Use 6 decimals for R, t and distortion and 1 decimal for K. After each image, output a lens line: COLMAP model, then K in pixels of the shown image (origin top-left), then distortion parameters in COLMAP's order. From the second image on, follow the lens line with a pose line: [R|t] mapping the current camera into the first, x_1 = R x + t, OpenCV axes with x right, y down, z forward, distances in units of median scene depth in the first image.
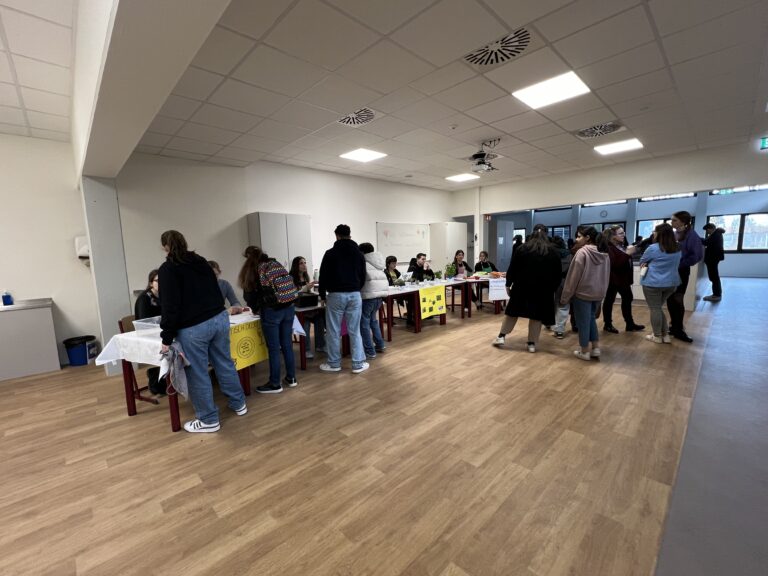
lens RADIAL K [[333.5, 0, 384.4], [0, 333.5, 287.6], [0, 0, 1]] dist [-0.001813, -0.000182]
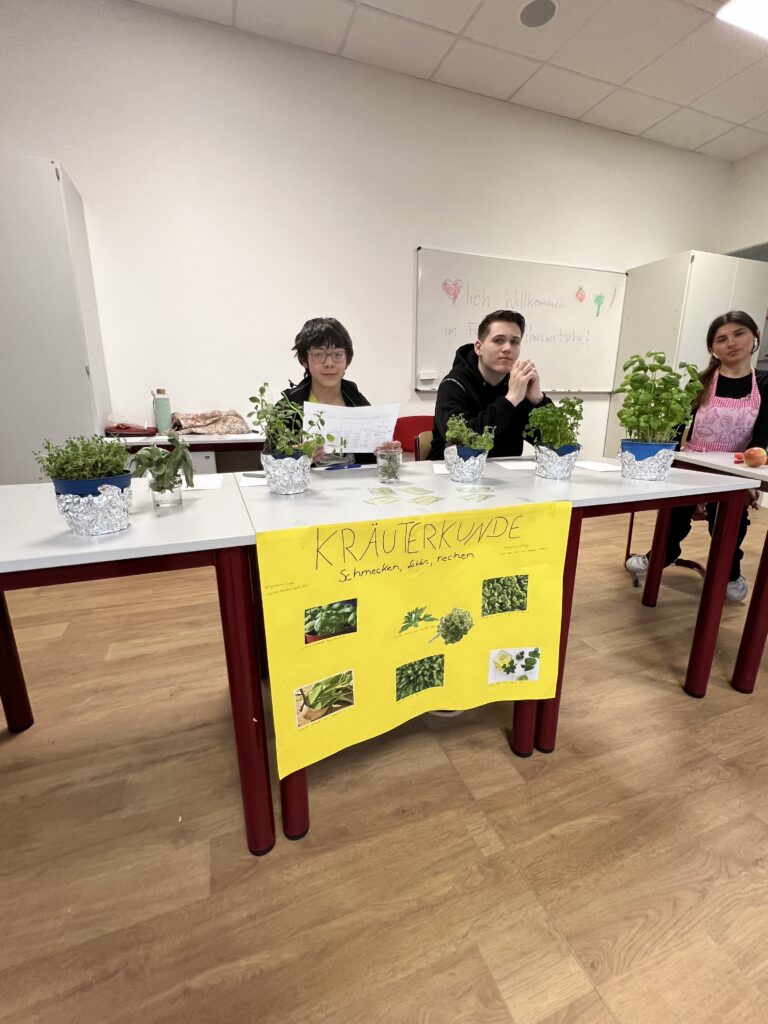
lens RADIAL K [[444.7, 0, 382.4], [0, 444.7, 513.4], [0, 0, 1]] dist [-0.001813, -0.000182]
pose [[0.915513, 0.128475, -0.381223, 0.175020], [-0.074349, 0.985345, 0.153519, -0.024600], [0.395359, -0.112205, 0.911648, 0.788140]]
